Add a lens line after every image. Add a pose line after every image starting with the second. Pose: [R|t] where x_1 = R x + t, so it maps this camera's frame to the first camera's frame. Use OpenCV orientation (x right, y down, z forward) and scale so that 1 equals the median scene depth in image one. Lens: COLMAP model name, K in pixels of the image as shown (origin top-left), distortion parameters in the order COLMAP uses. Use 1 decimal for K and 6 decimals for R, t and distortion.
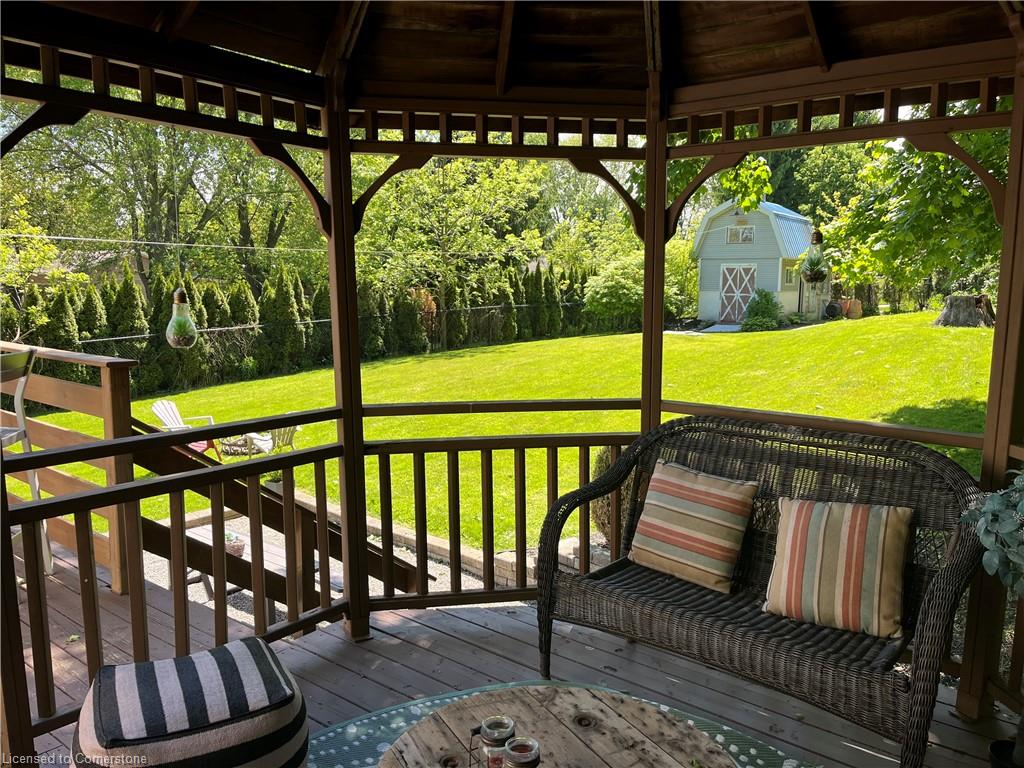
lens RADIAL K [[753.4, 0, 508.2], [0, 753.4, 373.5], [0, 0, 1]] dist [0.067923, -0.074368]
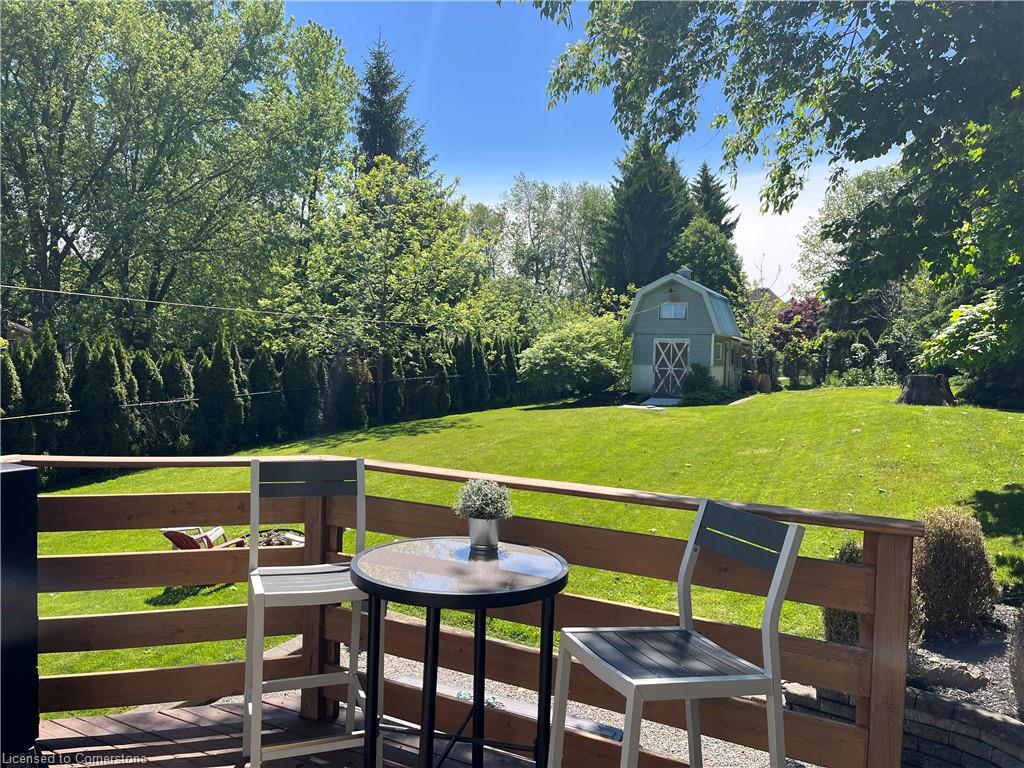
lens RADIAL K [[753.4, 0, 508.2], [0, 753.4, 373.5], [0, 0, 1]] dist [0.067923, -0.074368]
pose [[0.979013, 0.010950, 0.203505, -0.127655], [0.006793, 0.996248, -0.086283, -0.011558], [-0.203686, 0.085854, 0.975265, 0.053020]]
